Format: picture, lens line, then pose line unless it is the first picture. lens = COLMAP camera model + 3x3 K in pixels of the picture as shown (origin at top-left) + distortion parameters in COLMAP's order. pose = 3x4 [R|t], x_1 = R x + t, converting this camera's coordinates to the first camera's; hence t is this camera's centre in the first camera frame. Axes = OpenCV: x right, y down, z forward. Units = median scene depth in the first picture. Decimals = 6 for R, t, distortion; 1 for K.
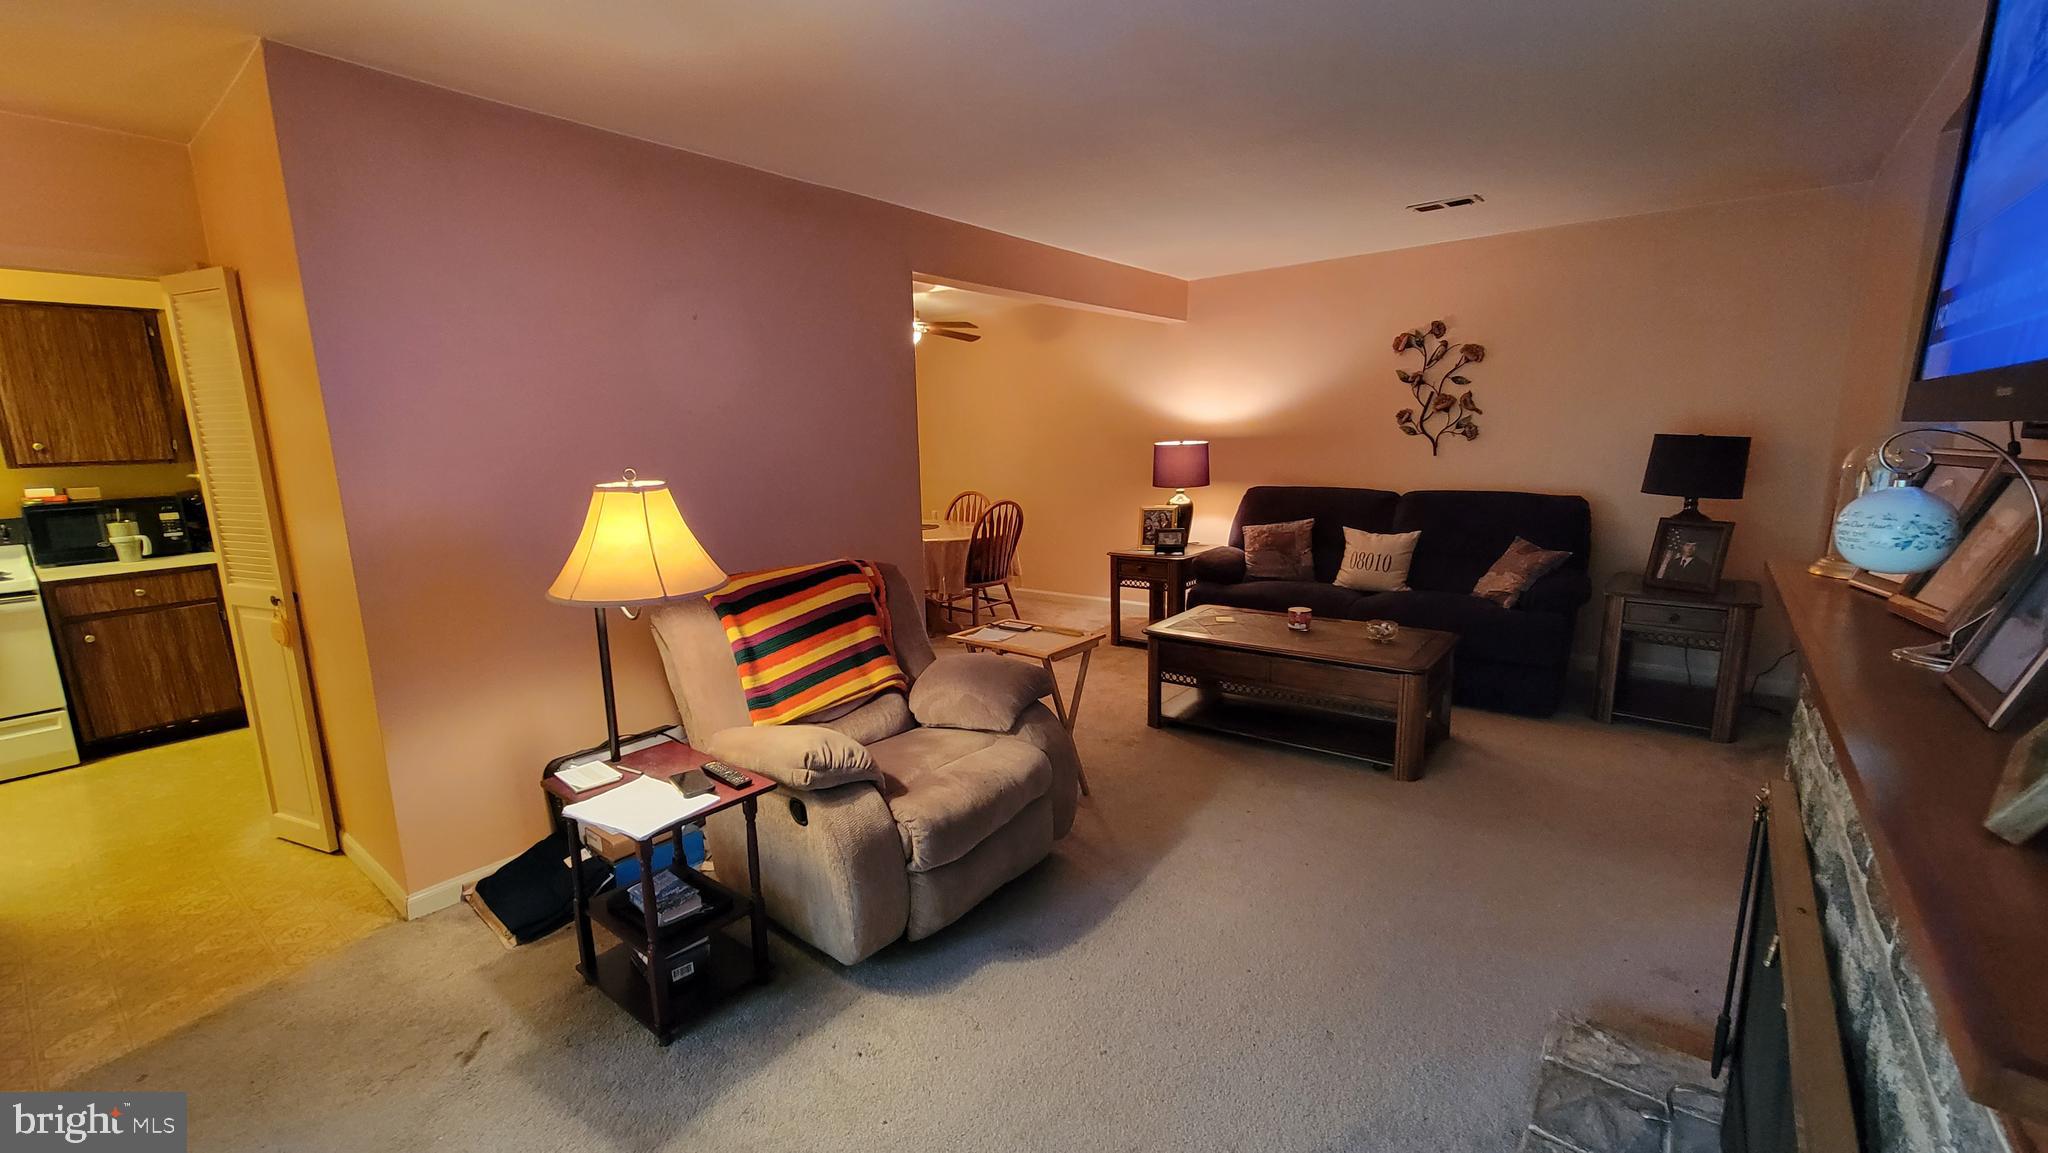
lens RADIAL K [[839.7, 0, 1012.3], [0, 839.7, 595.3], [0, 0, 1]] dist [0.000418, -0.001188]
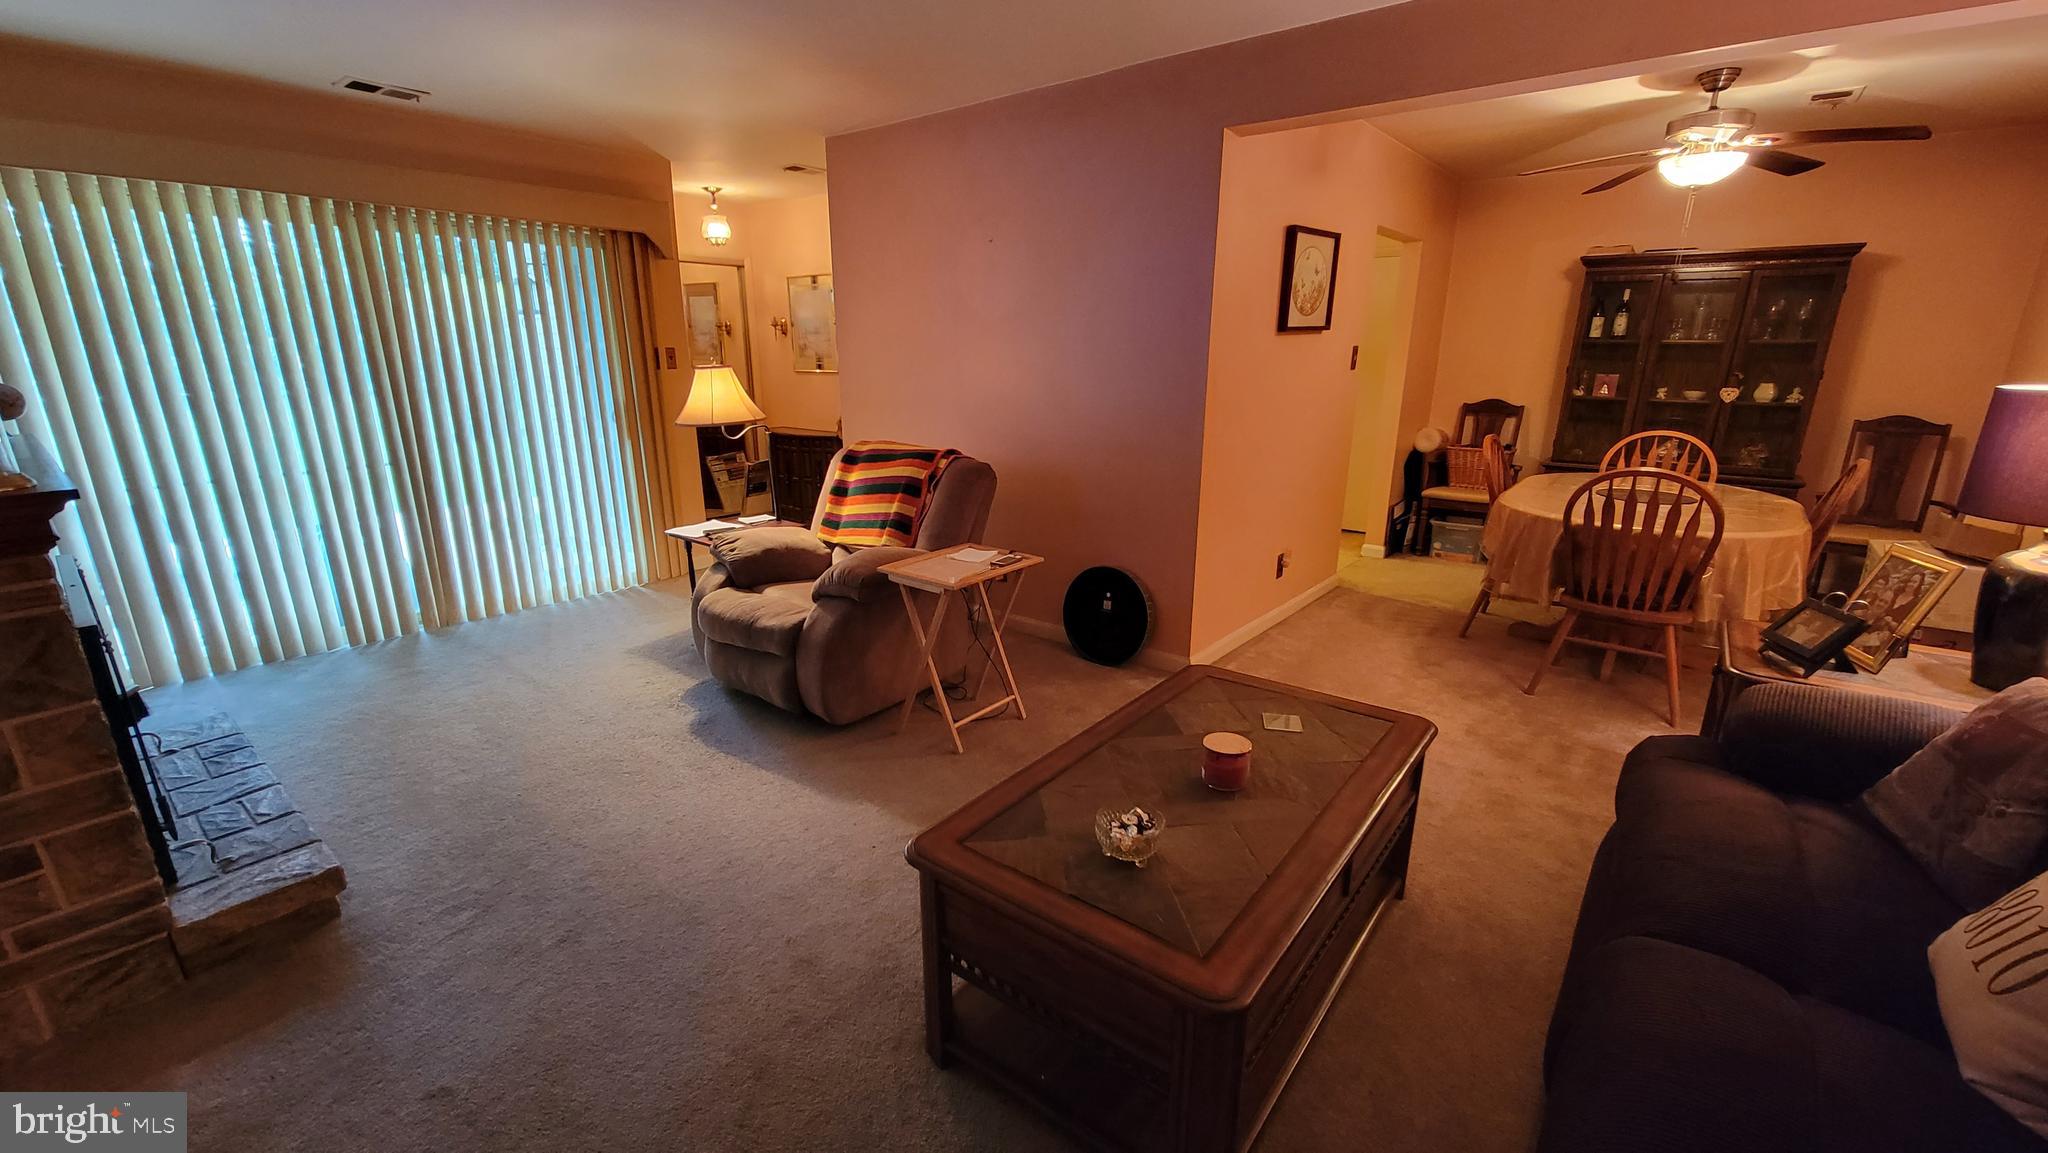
lens RADIAL K [[839.7, 0, 1029.6], [0, 839.7, 585.9], [0, 0, 1]] dist [0.000418, -0.001188]
pose [[0.014776, 0.298499, -0.954296, 0.737103], [-0.196333, 0.936687, 0.289951, -0.168215], [0.980426, 0.183075, 0.072446, 0.806383]]
